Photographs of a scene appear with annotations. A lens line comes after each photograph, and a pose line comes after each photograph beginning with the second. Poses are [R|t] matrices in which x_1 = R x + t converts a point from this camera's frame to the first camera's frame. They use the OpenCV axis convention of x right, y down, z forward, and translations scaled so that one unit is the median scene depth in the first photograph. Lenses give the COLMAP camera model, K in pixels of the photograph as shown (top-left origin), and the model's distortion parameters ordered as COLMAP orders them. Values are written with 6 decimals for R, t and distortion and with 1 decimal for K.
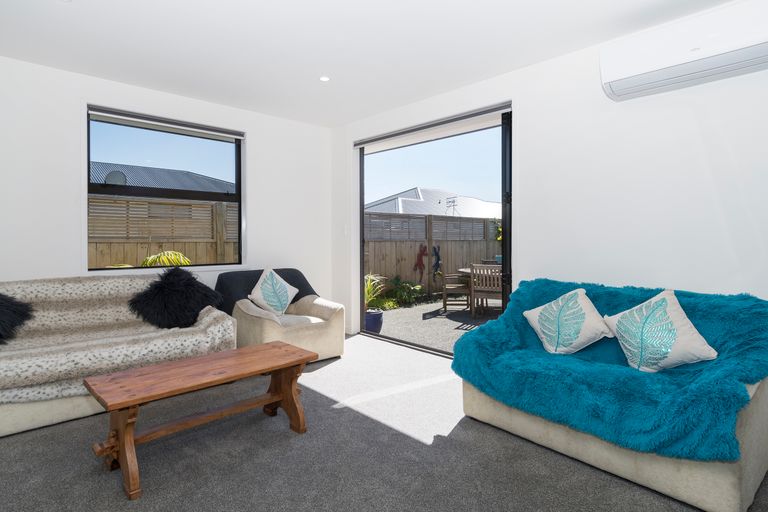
lens RADIAL K [[414.2, 0, 367.8], [0, 414.2, 237.0], [0, 0, 1]] dist [0.004741, 0.000513]
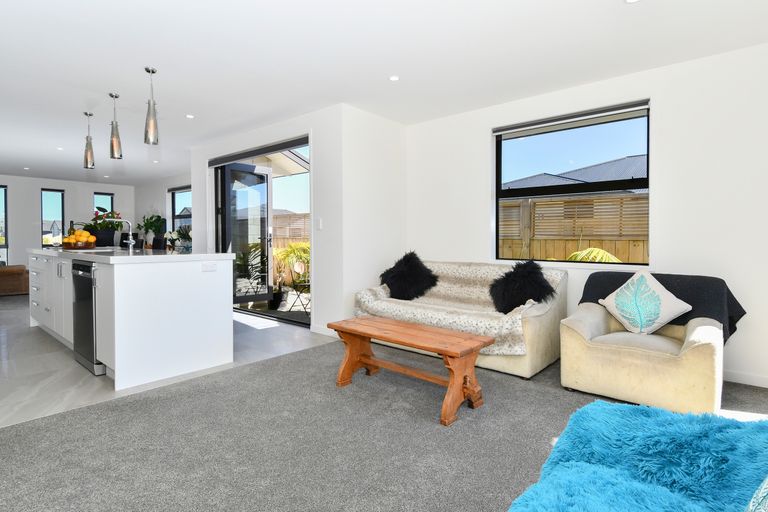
lens RADIAL K [[414.2, 0, 367.8], [0, 414.2, 237.0], [0, 0, 1]] dist [0.004741, 0.000513]
pose [[0.106594, -0.004540, -0.994292, 0.600158], [-0.002293, 0.999986, -0.004811, 0.021247], [0.994300, 0.002793, 0.106582, 0.520880]]
